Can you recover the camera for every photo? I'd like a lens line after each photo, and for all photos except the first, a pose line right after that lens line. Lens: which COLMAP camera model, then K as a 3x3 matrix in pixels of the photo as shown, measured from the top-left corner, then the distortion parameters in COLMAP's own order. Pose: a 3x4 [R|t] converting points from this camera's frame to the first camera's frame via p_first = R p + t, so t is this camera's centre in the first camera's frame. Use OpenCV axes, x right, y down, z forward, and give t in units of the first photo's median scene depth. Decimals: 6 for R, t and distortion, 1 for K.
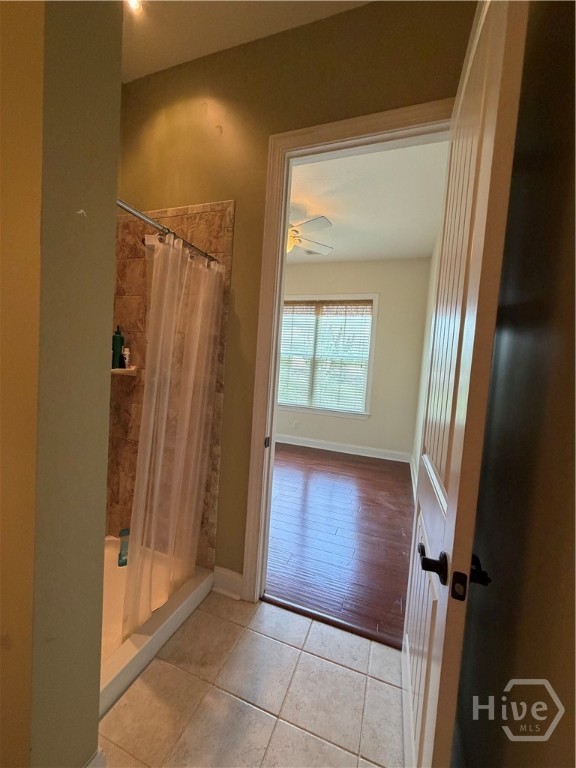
lens RADIAL K [[306.9, 0, 285.2], [0, 306.9, 381.8], [0, 0, 1]] dist [0.003807, 0.000338]
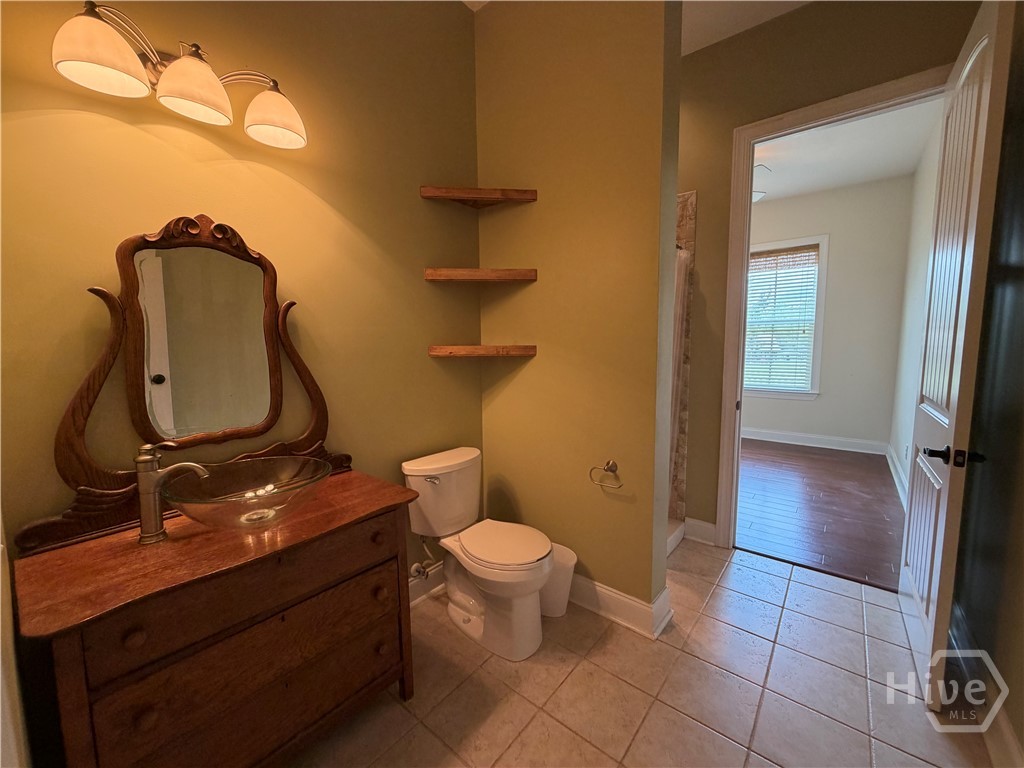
lens RADIAL K [[409.2, 0, 510.5], [0, 409.2, 385.0], [0, 0, 1]] dist [0.003807, 0.000338]
pose [[0.944136, -0.043744, -0.326639, -0.160969], [0.056515, 0.997960, 0.029706, 0.014786], [0.324673, -0.046507, 0.944682, -0.306528]]
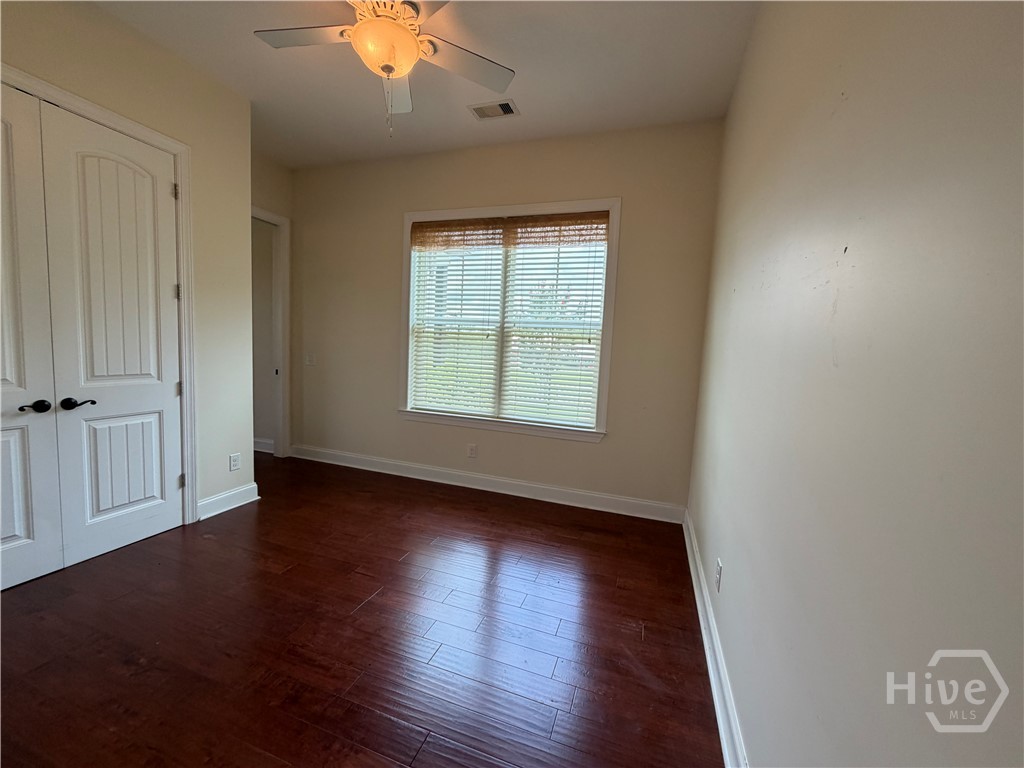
lens RADIAL K [[409.2, 0, 512.5], [0, 409.2, 383.4], [0, 0, 1]] dist [0.003807, 0.000338]
pose [[0.999426, -0.020975, 0.026612, 0.130462], [0.019846, 0.998920, 0.042010, -0.013369], [-0.027464, -0.041457, 0.998763, 0.405370]]
